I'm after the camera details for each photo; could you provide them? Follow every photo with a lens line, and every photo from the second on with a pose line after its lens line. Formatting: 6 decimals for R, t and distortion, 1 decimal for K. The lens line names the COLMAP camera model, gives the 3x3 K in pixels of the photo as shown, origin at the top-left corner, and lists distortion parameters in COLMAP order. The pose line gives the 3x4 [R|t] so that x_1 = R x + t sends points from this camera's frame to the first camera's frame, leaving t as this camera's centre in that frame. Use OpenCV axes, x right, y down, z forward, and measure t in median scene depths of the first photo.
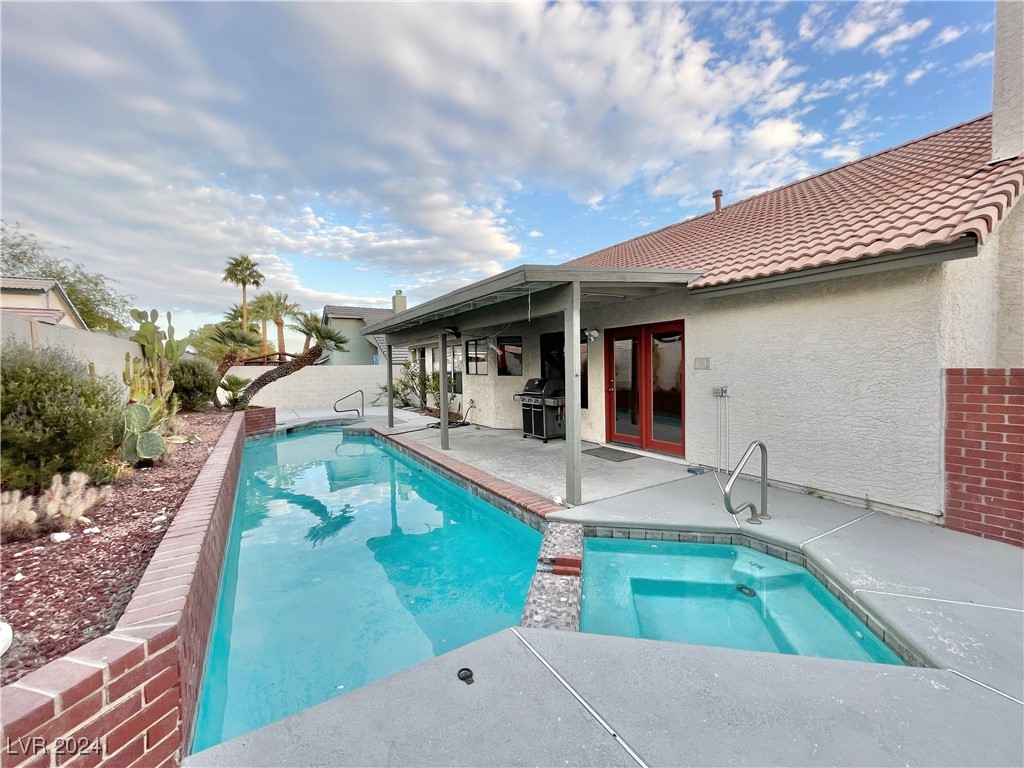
lens RADIAL K [[413.5, 0, 512.0], [0, 413.5, 384.0], [0, 0, 1]] dist [-0.001008, -0.000227]
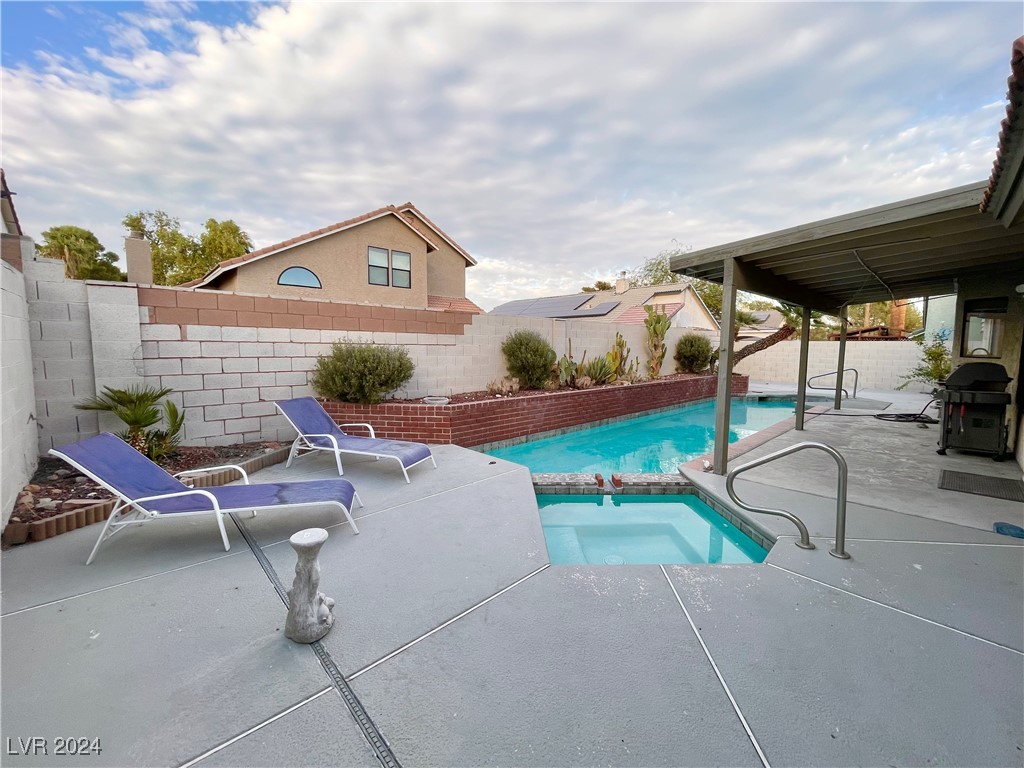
lens RADIAL K [[413.5, 0, 512.0], [0, 413.5, 384.0], [0, 0, 1]] dist [-0.001008, -0.000227]
pose [[0.210488, 0.110508, -0.971330, 0.416333], [-0.053075, 0.993417, 0.101519, -0.004981], [0.976155, 0.030184, 0.214968, 0.102671]]
